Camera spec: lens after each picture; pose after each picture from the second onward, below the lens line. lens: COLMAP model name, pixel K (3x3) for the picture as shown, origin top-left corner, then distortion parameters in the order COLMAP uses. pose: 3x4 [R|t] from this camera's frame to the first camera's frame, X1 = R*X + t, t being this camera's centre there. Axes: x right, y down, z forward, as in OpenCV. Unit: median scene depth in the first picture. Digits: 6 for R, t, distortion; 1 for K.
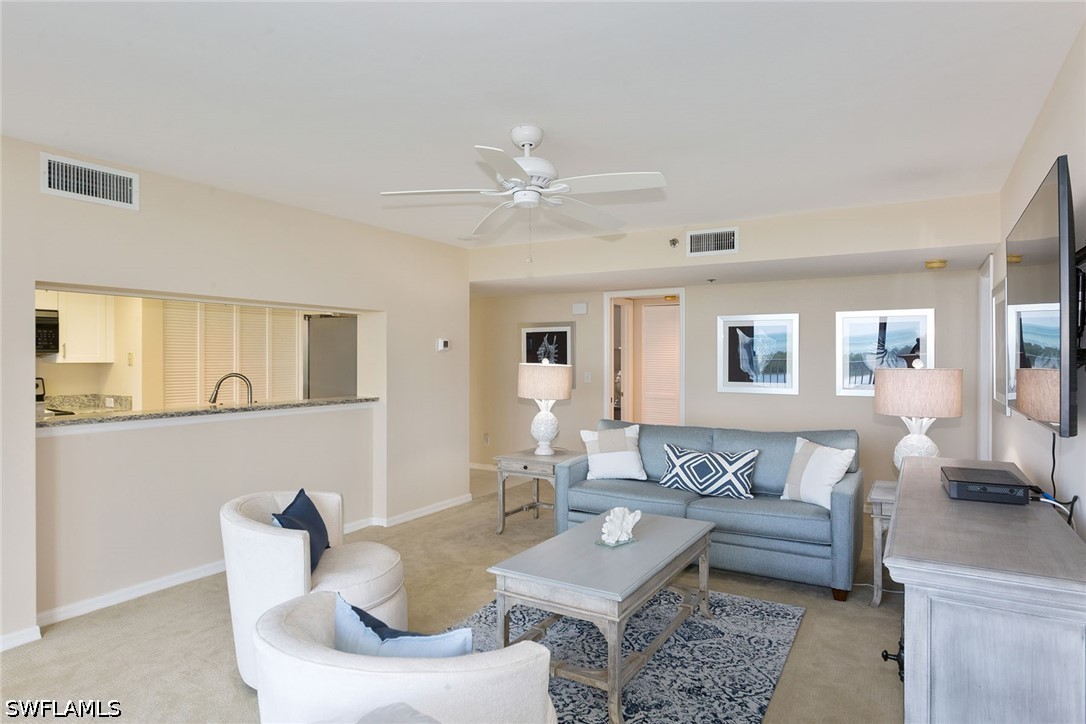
lens RADIAL K [[624.7, 0, 544.0], [0, 624.7, 360.4], [0, 0, 1]] dist [-0.000687, -0.000014]
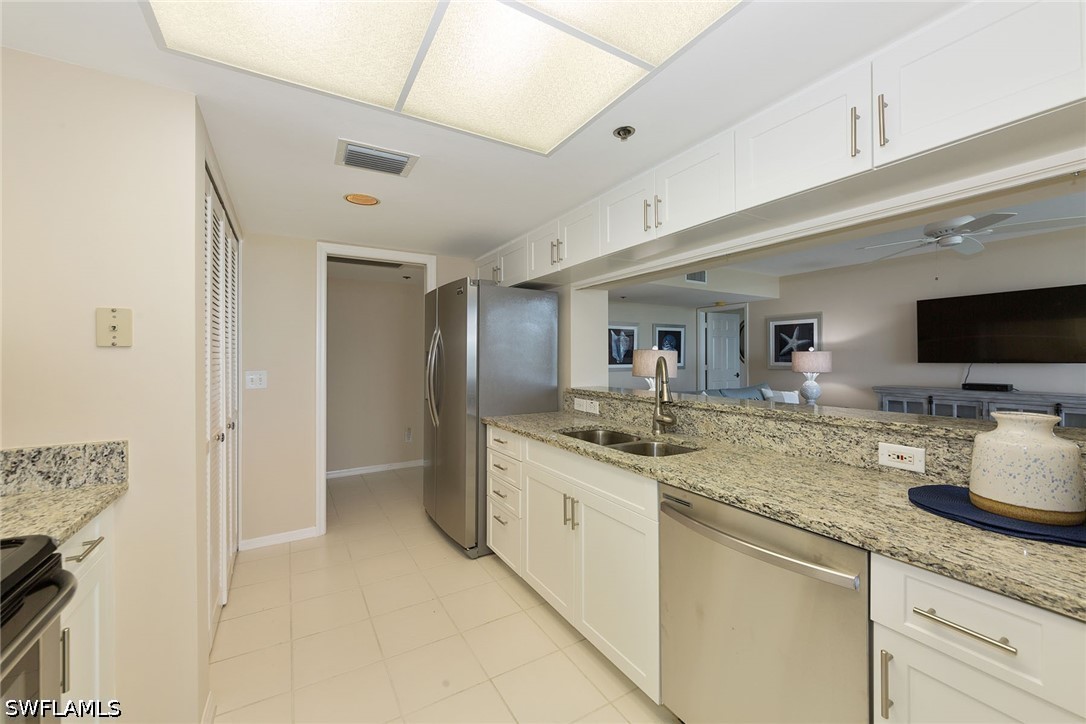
lens RADIAL K [[445.8, 0, 545.2], [0, 445.8, 358.4], [0, 0, 1]] dist [0.002678, 0.000111]
pose [[0.477766, -0.001955, 0.878485, -0.722403], [0.002000, 0.999997, 0.001138, 0.016368], [-0.878485, 0.001213, 0.477769, 0.633292]]
